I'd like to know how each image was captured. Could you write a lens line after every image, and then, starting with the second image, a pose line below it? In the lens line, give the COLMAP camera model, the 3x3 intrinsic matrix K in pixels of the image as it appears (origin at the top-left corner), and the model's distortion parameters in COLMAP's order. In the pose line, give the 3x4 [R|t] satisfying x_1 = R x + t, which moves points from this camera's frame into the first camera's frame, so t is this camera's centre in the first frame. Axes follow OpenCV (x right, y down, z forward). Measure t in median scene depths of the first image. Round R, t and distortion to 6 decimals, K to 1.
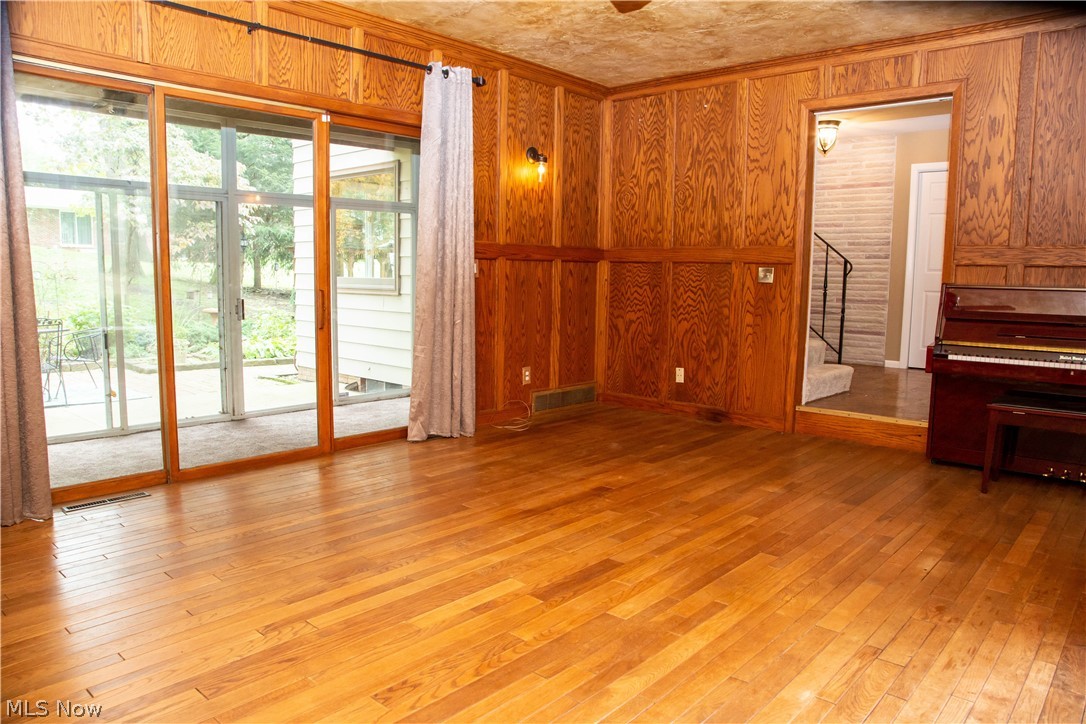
lens RADIAL K [[744.9, 0, 548.3], [0, 744.9, 364.9], [0, 0, 1]] dist [-0.063066, 0.006765]
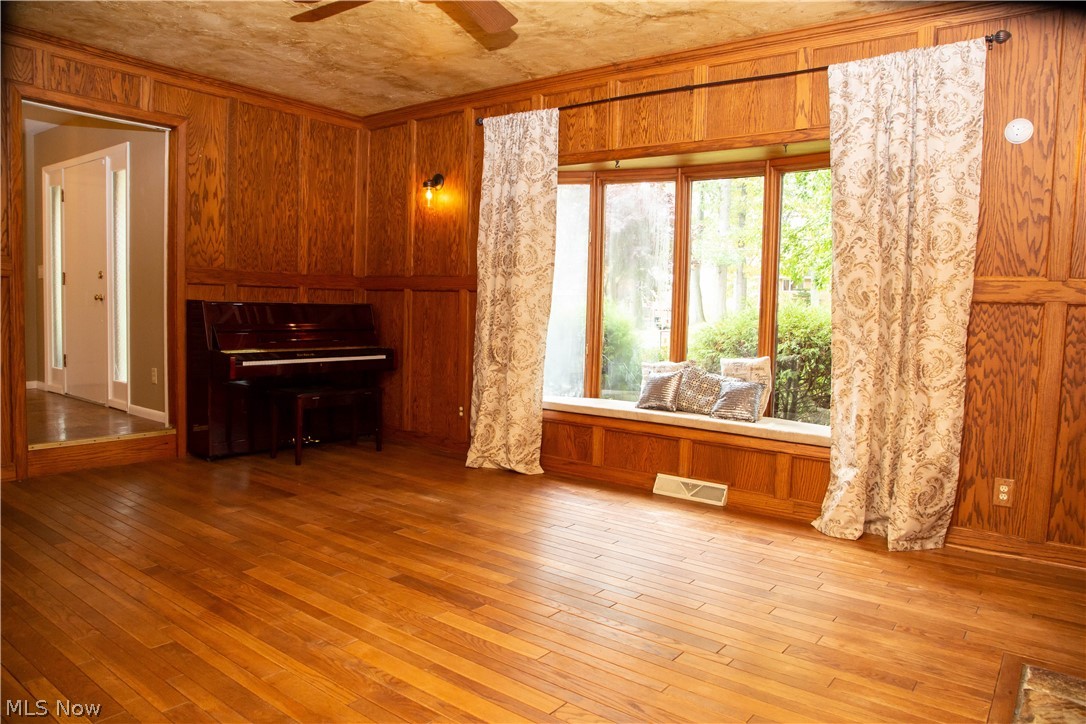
lens RADIAL K [[744.9, 0, 548.3], [0, 744.9, 364.9], [0, 0, 1]] dist [-0.063066, 0.006765]
pose [[-0.069040, -0.088672, 0.993665, -0.661510], [0.088705, 0.991551, 0.094646, -0.077643], [-0.993662, 0.094678, -0.060591, 0.586671]]
